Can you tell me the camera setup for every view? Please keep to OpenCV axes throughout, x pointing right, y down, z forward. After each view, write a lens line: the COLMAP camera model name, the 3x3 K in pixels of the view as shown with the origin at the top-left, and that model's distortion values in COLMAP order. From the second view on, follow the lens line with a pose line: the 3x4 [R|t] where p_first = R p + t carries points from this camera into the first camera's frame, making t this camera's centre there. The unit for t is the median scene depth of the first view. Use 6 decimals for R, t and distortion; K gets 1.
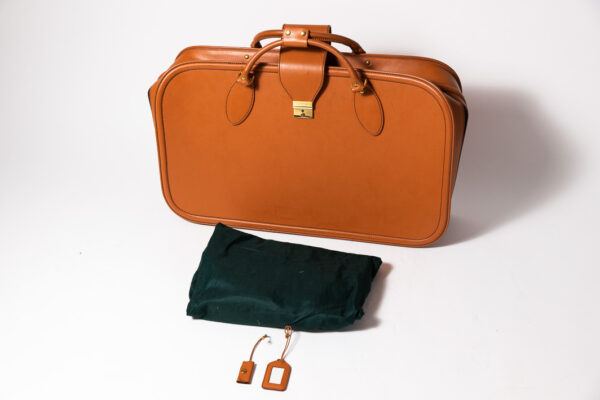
lens RADIAL K [[753.1, 0, 297.0], [0, 753.1, 195.7], [0, 0, 1]] dist [0.011724, 0.000000]
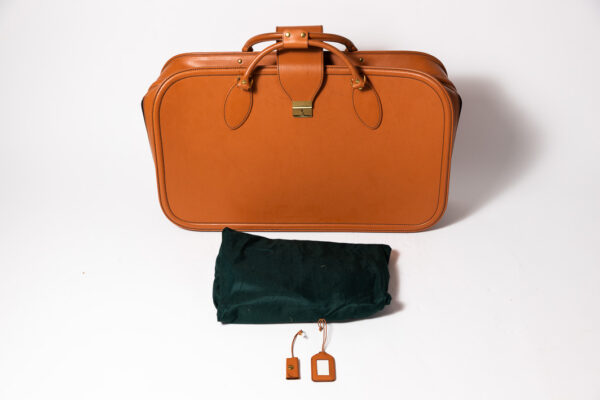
lens RADIAL K [[753.1, 0, 302.0], [0, 753.1, 204.4], [0, 0, 1]] dist [0.011724, 0.000000]
pose [[0.979874, -0.094832, 0.175655, -0.189226], [0.092228, 0.995473, 0.022947, -0.009124], [-0.177035, -0.006285, 0.984184, -0.009305]]
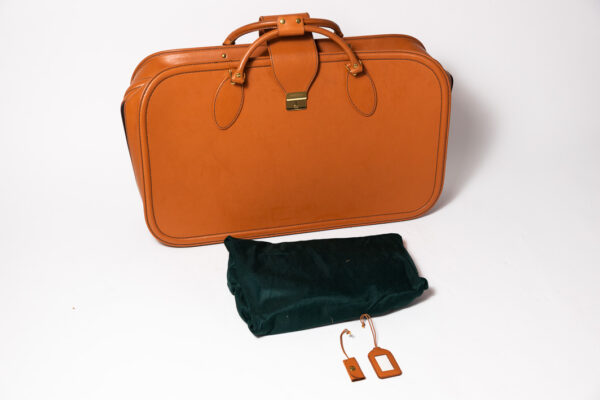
lens RADIAL K [[753.1, 0, 313.3], [0, 753.1, 196.5], [0, 0, 1]] dist [0.011724, 0.000000]
pose [[0.882488, -0.189973, 0.430263, -0.423202], [0.208608, 0.977991, 0.003946, 0.006537], [-0.421543, 0.086274, 0.902695, 0.130813]]
